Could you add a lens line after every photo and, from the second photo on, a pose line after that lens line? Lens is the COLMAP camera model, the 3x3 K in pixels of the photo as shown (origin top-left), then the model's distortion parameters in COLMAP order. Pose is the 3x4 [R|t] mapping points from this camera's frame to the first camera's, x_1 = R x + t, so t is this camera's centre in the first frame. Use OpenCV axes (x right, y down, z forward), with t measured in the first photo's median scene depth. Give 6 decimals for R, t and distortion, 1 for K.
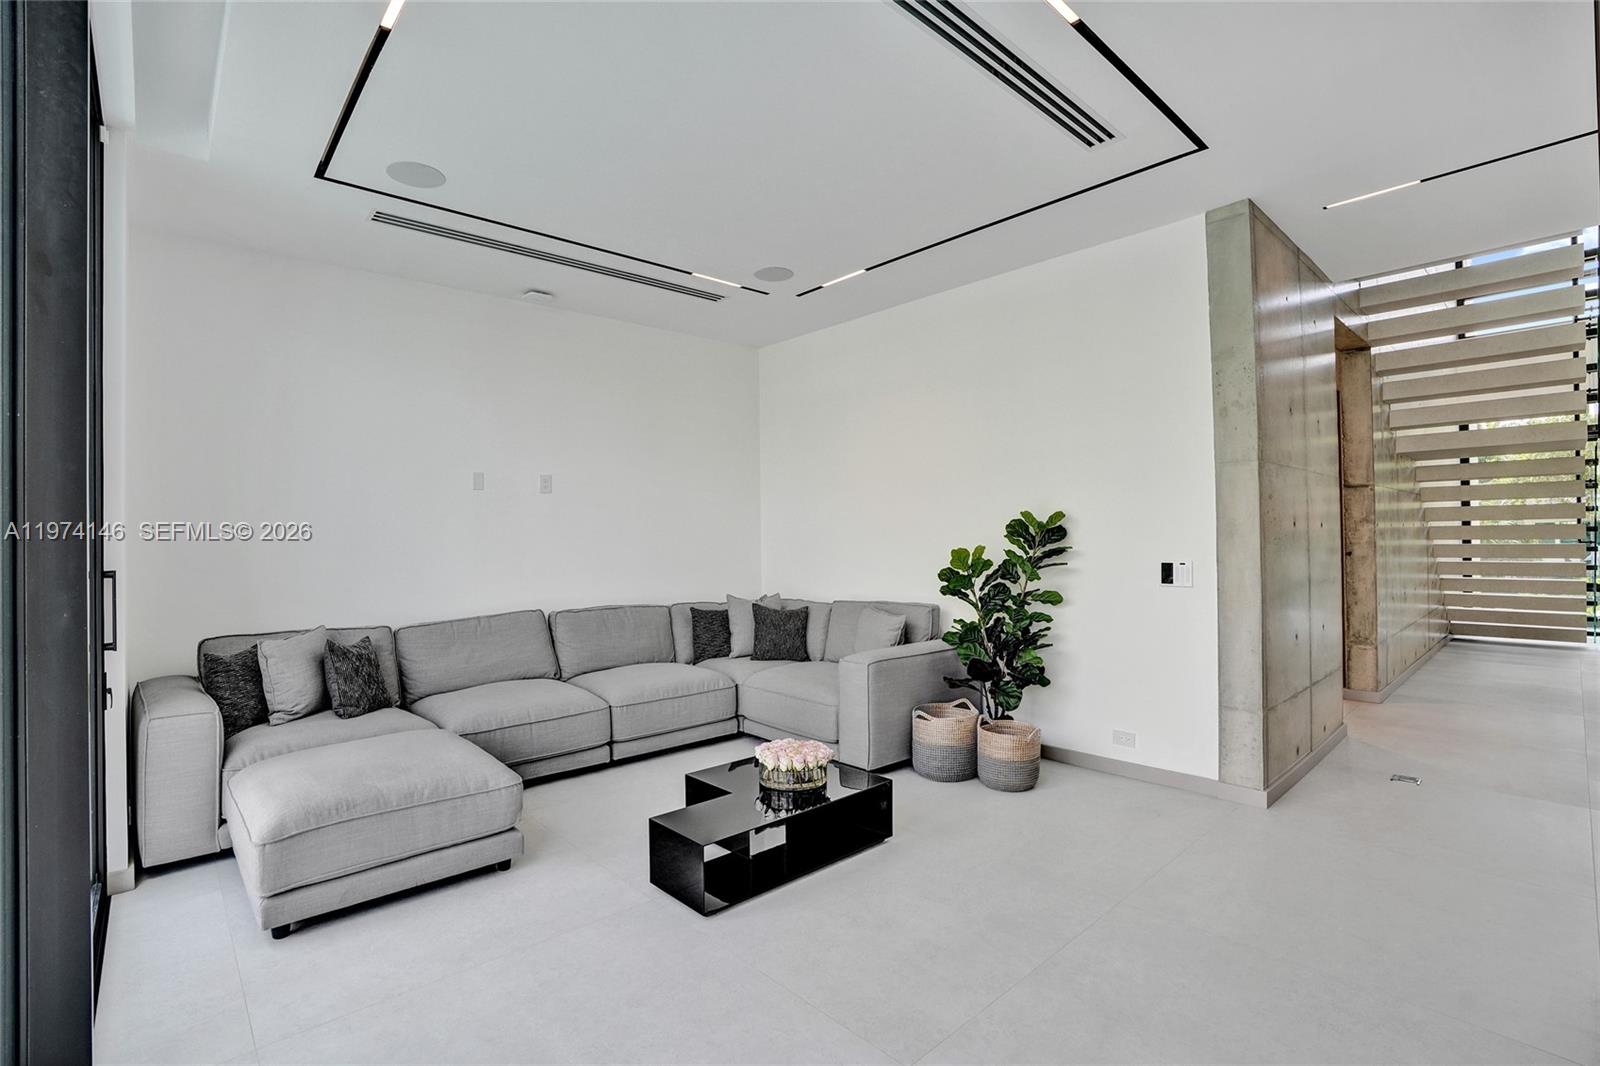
lens RADIAL K [[745.3, 0, 806.1], [0, 745.3, 529.1], [0, 0, 1]] dist [-0.058242, 0.019038]
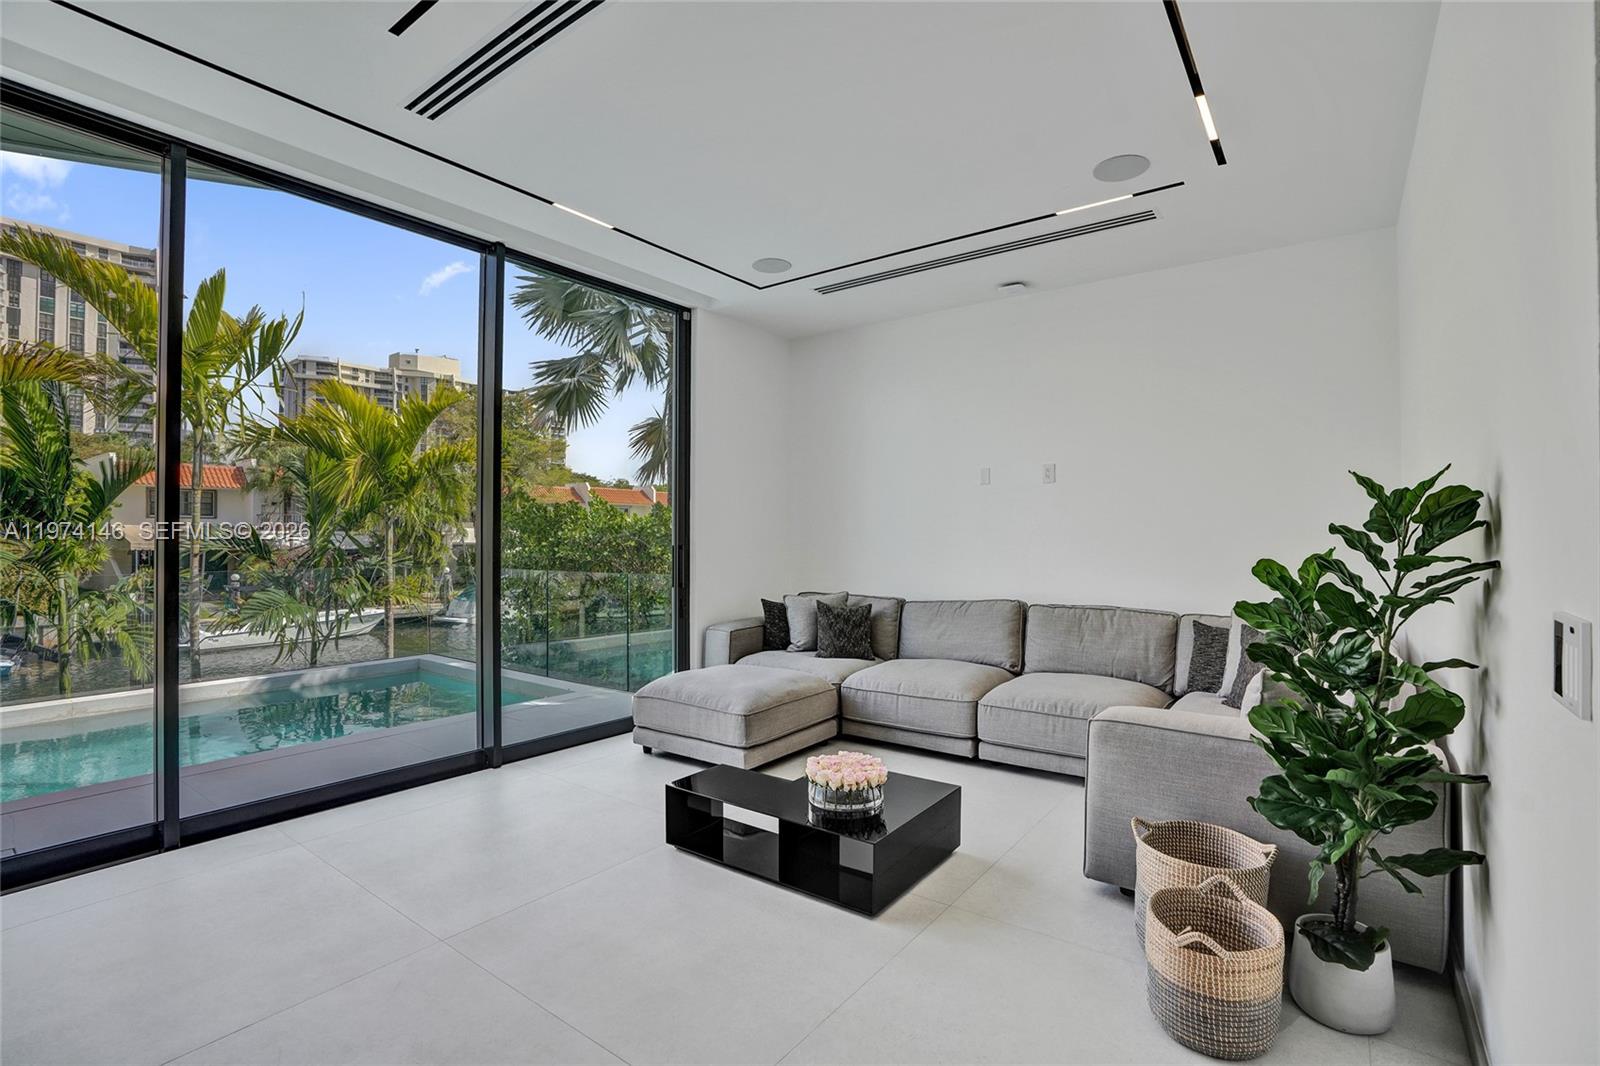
lens RADIAL K [[745.3, 0, 810.2], [0, 745.3, 531.6], [0, 0, 1]] dist [-0.058242, 0.019038]
pose [[0.198174, 0.006834, -0.980143, 0.659385], [0.012465, 0.999877, 0.009492, 0.002966], [0.980088, -0.014099, 0.198064, 0.607025]]
